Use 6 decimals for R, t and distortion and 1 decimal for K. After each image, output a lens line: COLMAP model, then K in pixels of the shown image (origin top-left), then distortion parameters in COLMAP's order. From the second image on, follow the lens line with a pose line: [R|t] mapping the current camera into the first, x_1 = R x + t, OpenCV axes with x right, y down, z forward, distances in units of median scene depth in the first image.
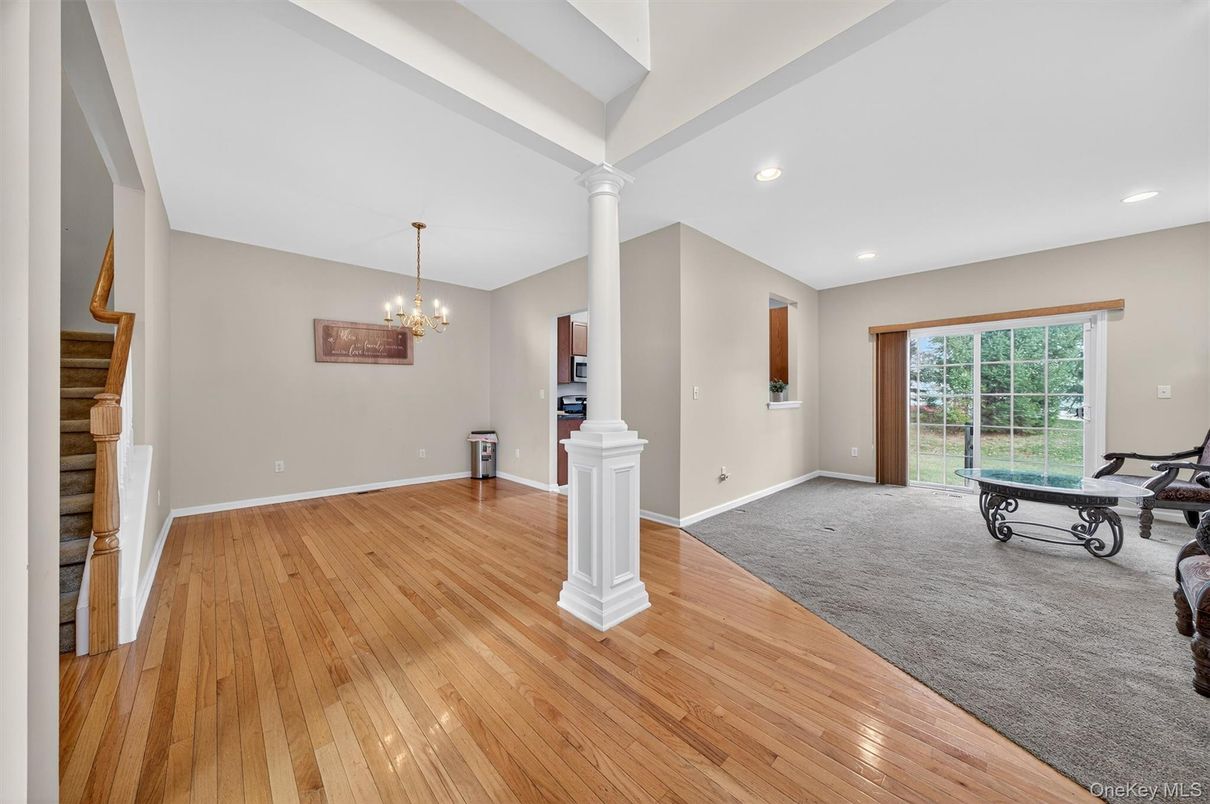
lens RADIAL K [[422.0, 0, 605.8], [0, 422.0, 398.7], [0, 0, 1]] dist [-0.005958, -0.000176]
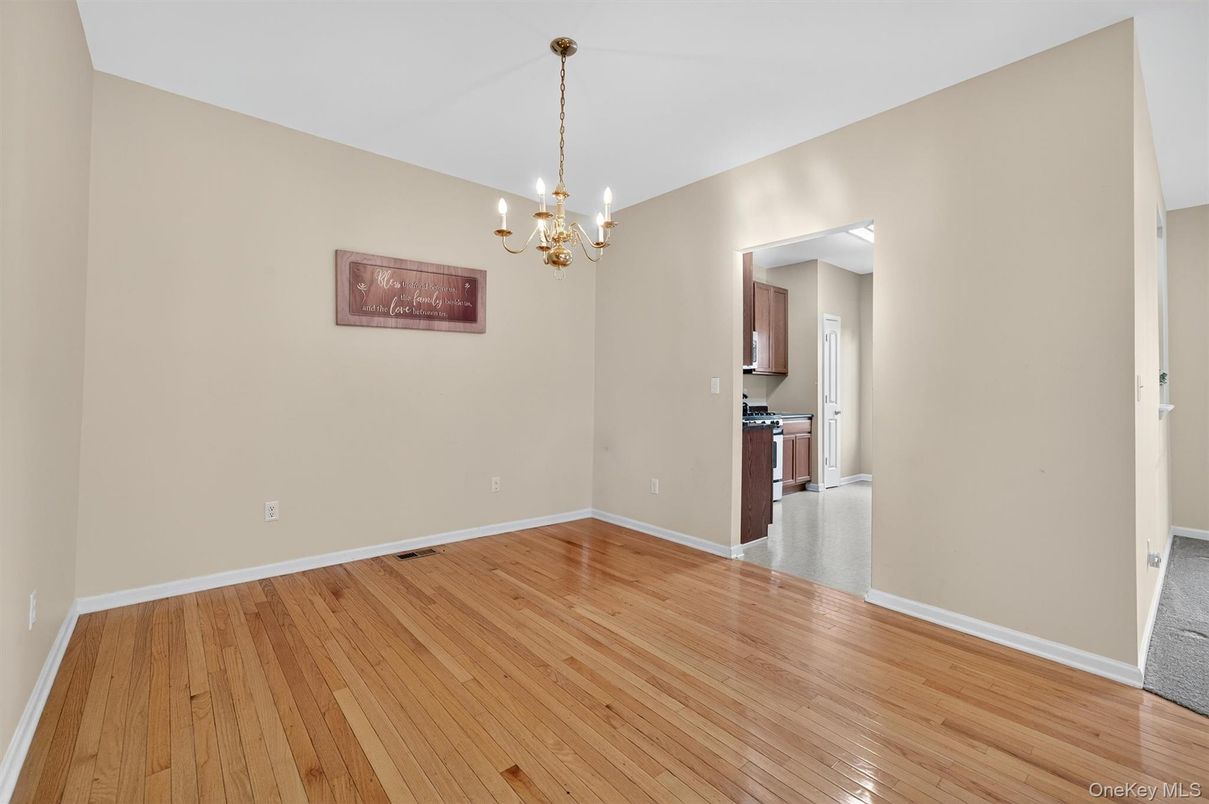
lens RADIAL K [[509.1, 0, 590.0], [0, 509.1, 377.1], [0, 0, 1]] dist [-0.008021, 0.001796]
pose [[0.998253, 0.011394, -0.057972, -0.302880], [-0.013154, 0.999461, -0.030066, 0.000672], [0.057598, 0.030776, 0.997865, 0.331072]]
